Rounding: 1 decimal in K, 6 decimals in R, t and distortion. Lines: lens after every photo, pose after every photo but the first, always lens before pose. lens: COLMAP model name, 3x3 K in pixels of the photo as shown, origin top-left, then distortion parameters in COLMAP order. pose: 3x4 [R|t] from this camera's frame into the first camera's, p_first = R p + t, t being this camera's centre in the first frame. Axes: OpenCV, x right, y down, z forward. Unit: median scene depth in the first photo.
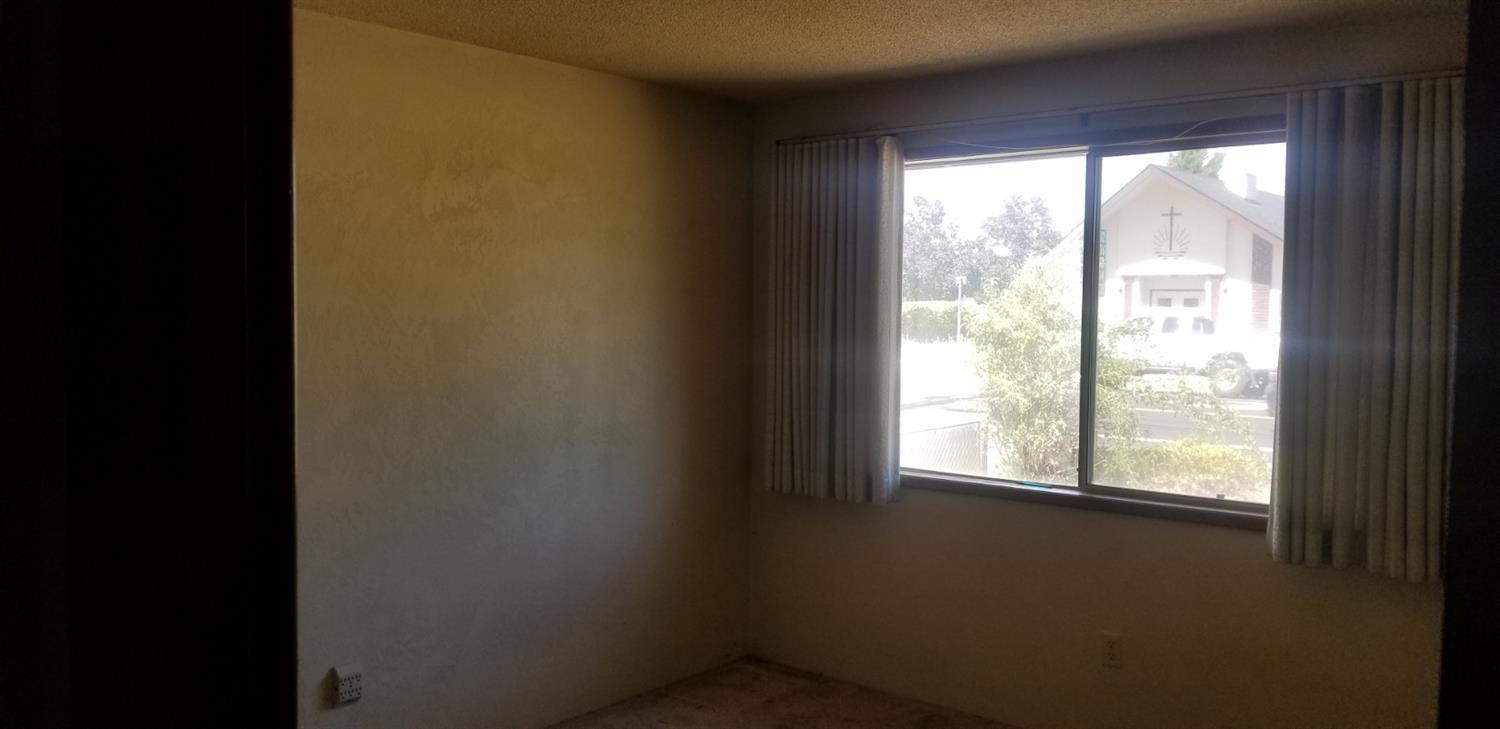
lens RADIAL K [[1195.8, 0, 750.0], [0, 1195.8, 364.5], [0, 0, 1]] dist [0.004362, -0.102896]
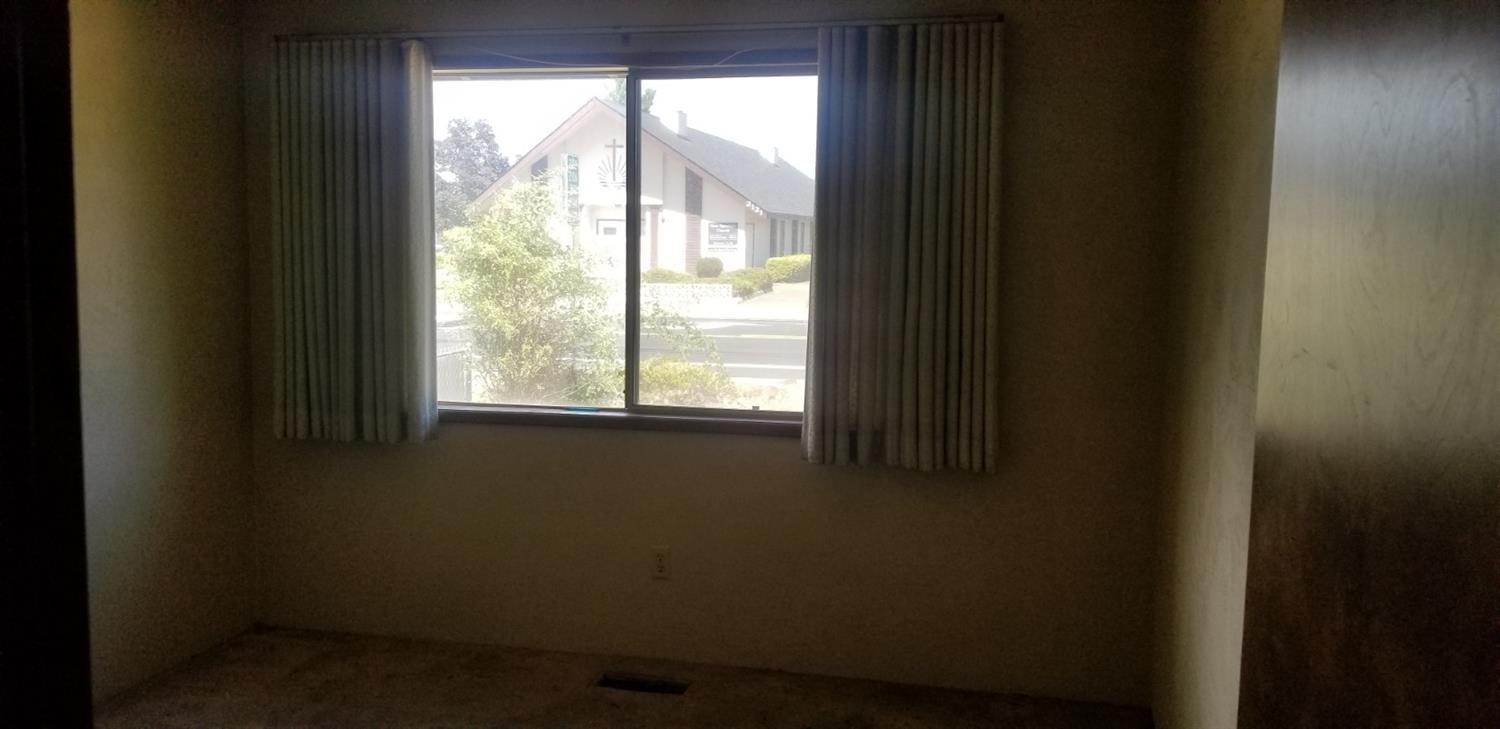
lens RADIAL K [[1157.0, 0, 750.0], [0, 1157.0, 364.5], [0, 0, 1]] dist [0.116772, -0.338070]
pose [[0.871200, -0.050953, 0.488277, -0.102448], [0.021601, 0.997615, 0.065561, 0.002573], [-0.490453, -0.046569, 0.870223, 0.083218]]
